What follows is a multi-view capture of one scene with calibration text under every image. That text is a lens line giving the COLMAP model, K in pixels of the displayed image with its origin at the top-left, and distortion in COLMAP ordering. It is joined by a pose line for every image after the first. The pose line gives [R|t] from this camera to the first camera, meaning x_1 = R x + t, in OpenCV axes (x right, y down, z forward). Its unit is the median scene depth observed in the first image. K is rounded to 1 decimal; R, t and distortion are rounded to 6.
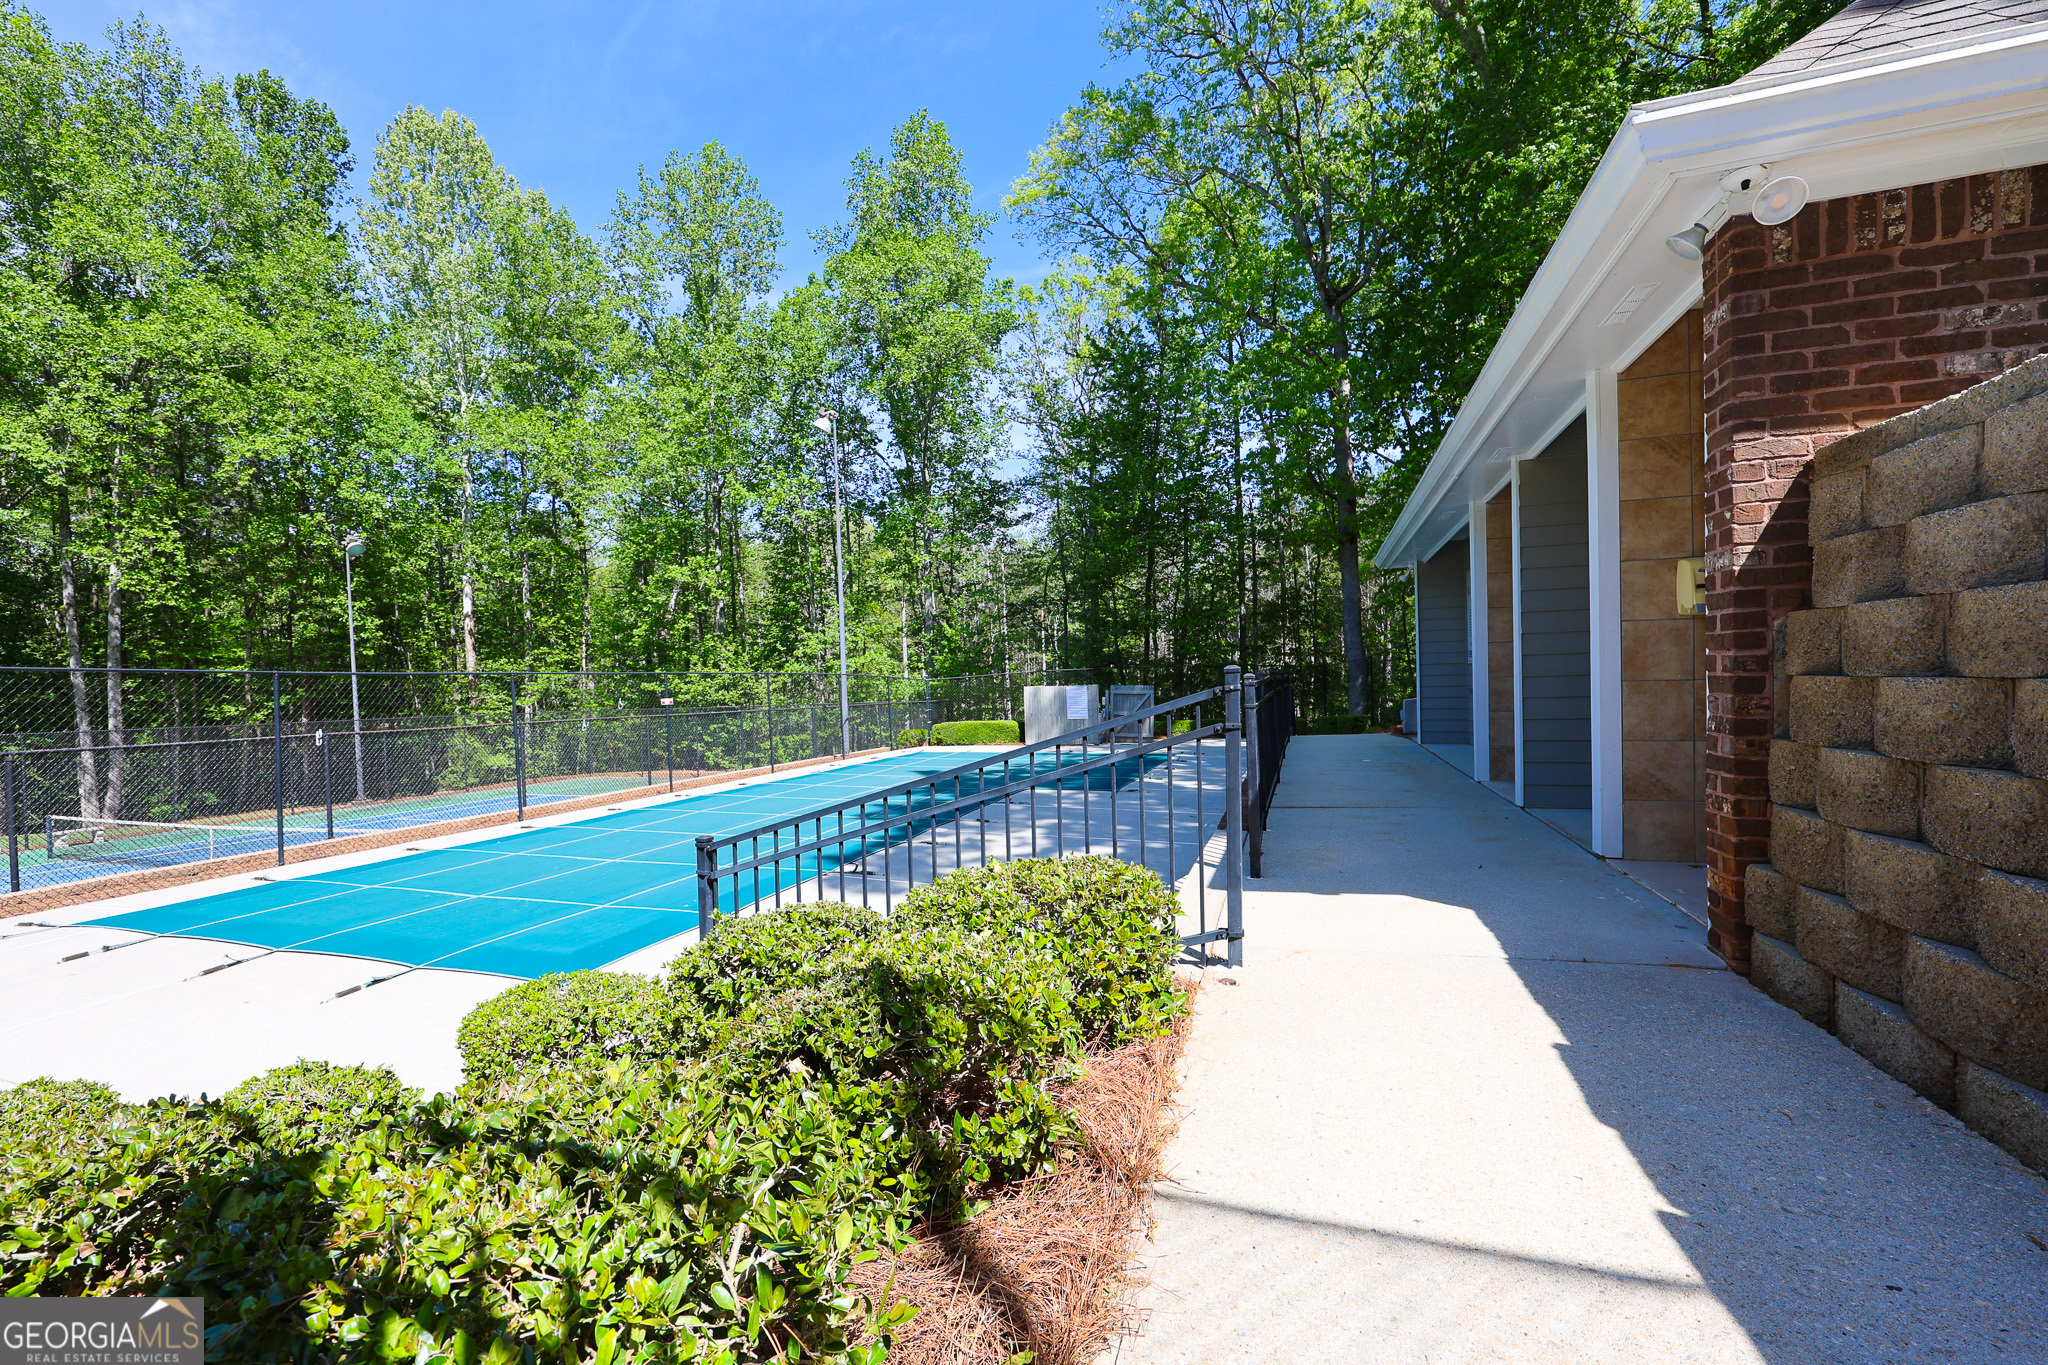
lens RADIAL K [[830.2, 0, 1023.6], [0, 830.2, 686.4], [0, 0, 1]] dist [0.002655, 0.000522]
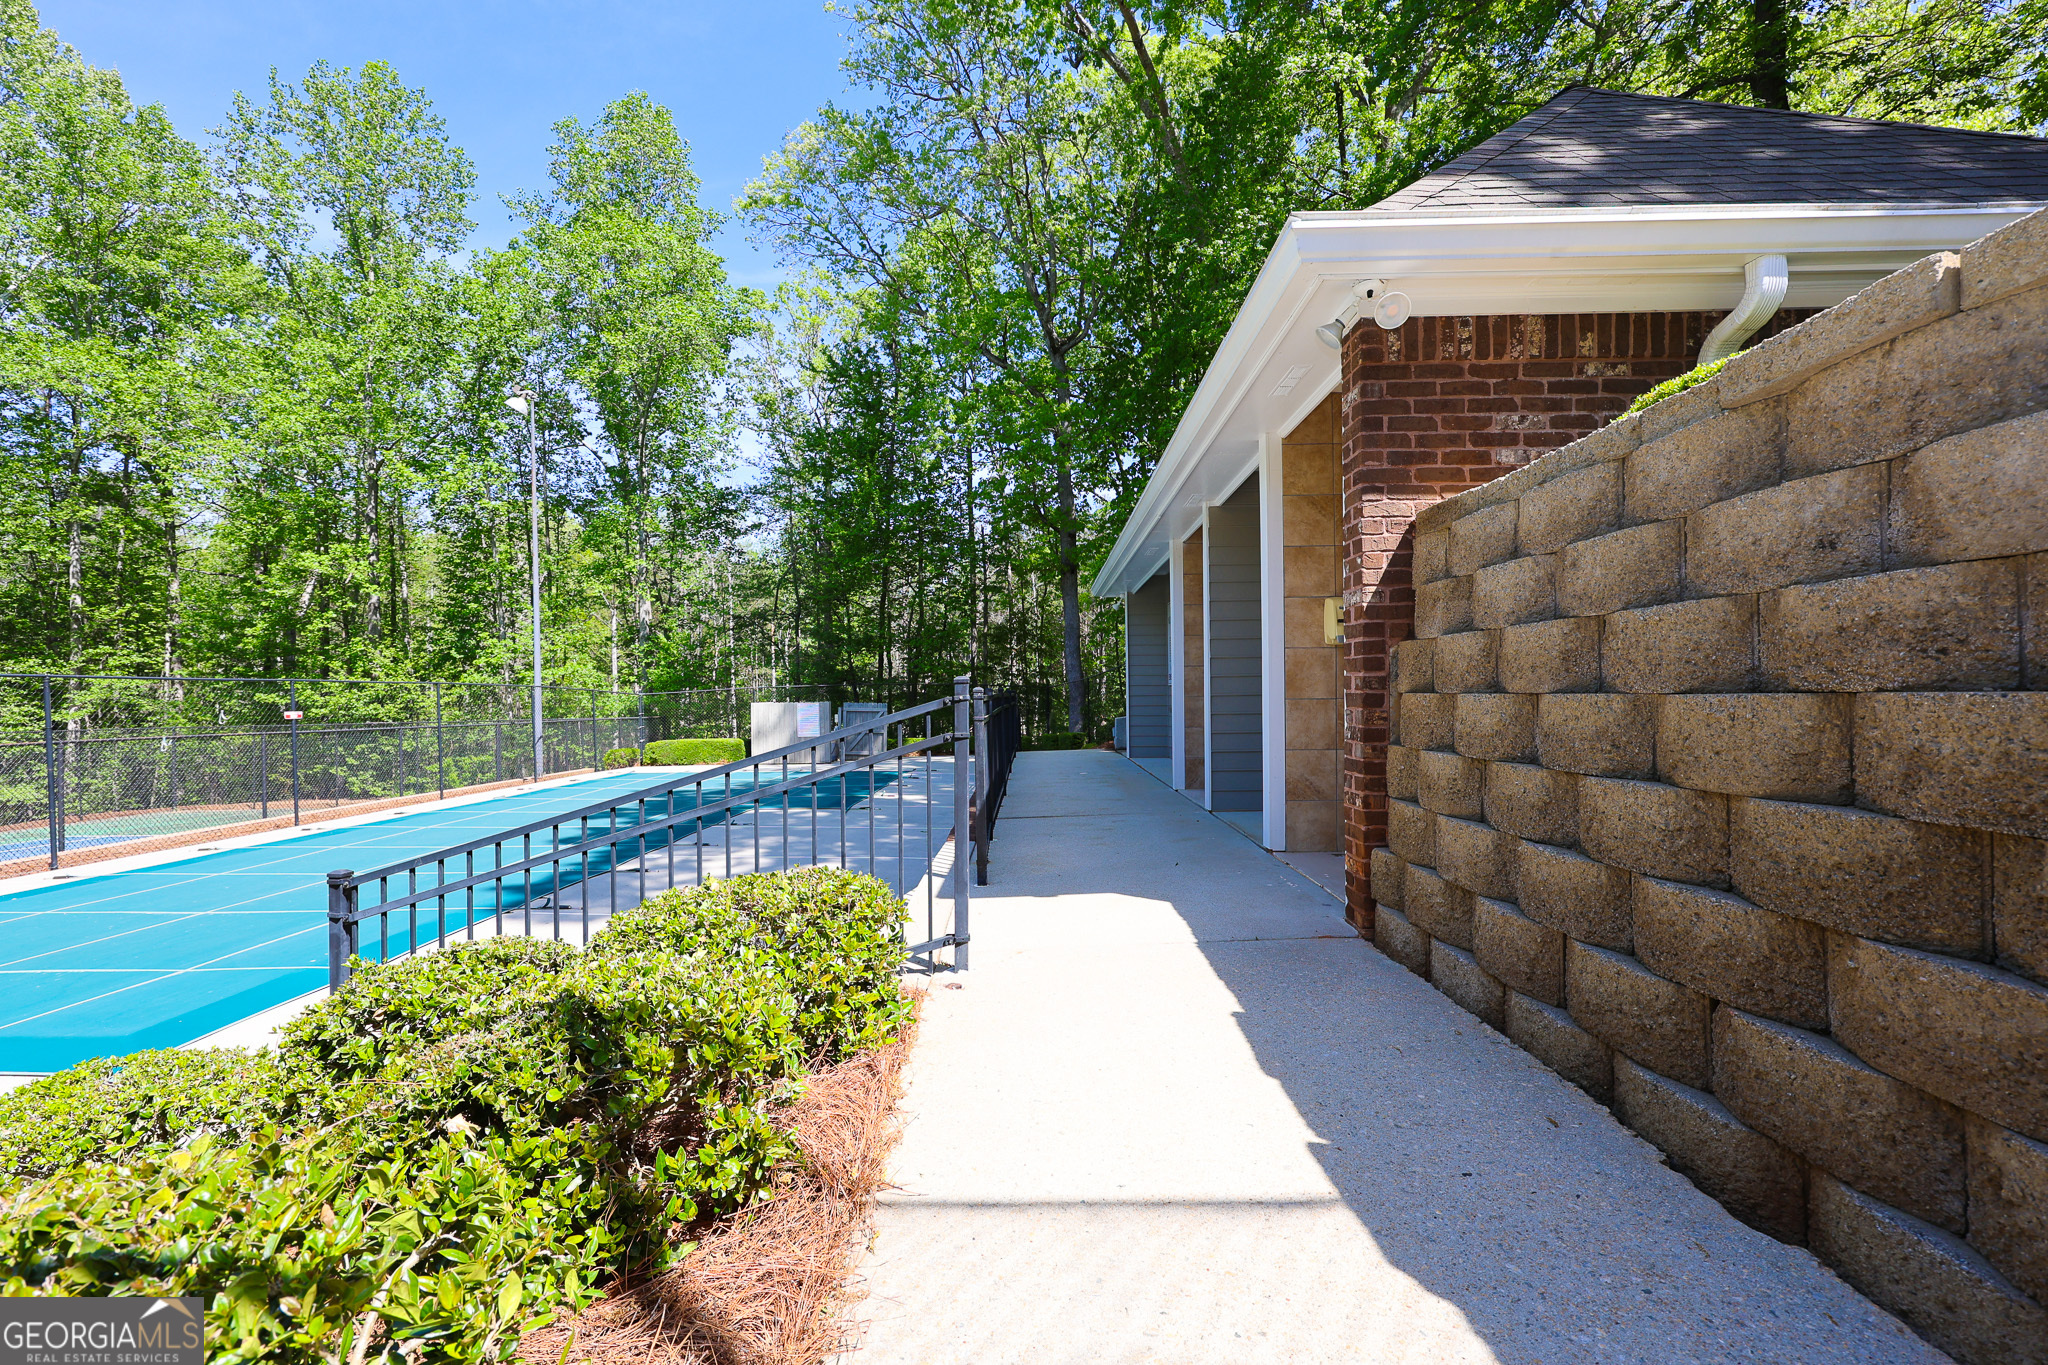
lens RADIAL K [[828.6, 0, 1015.0], [0, 828.6, 686.9], [0, 0, 1]] dist [0.003736, -0.000004]
pose [[0.952829, 0.015580, 0.303109, 0.003385], [-0.008830, 0.999682, -0.023629, 0.011214], [-0.303380, 0.019838, 0.952663, 0.001976]]
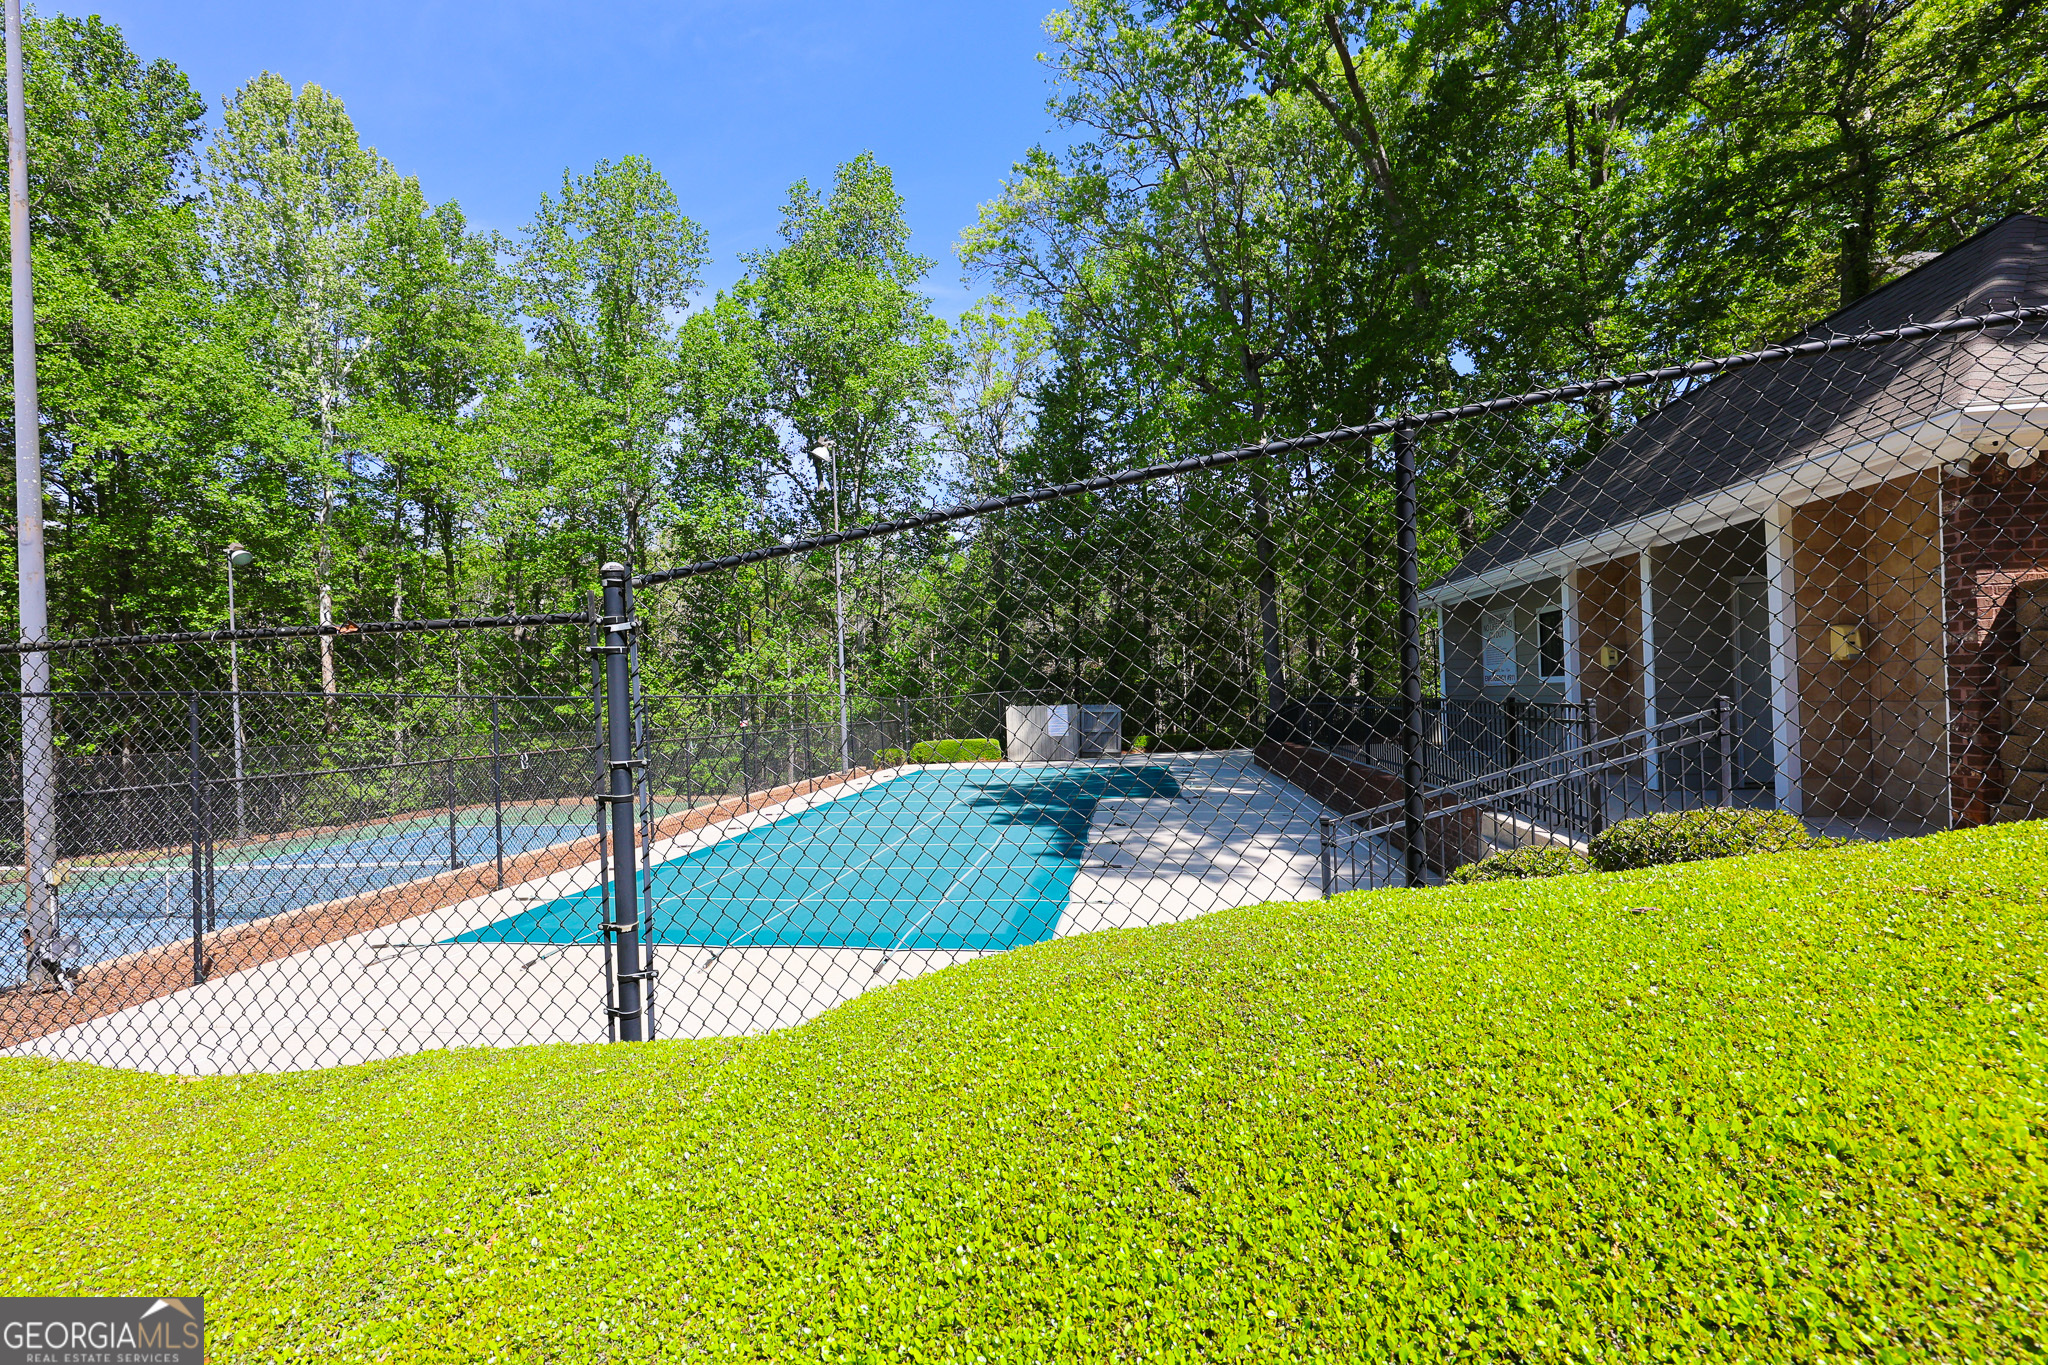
lens RADIAL K [[830.2, 0, 1023.6], [0, 830.2, 686.4], [0, 0, 1]] dist [0.002655, 0.000522]
pose [[0.983245, 0.001727, 0.182283, -1.496632], [0.003031, 0.999662, -0.025821, -0.004477], [-0.182266, 0.025941, 0.982907, -0.407314]]
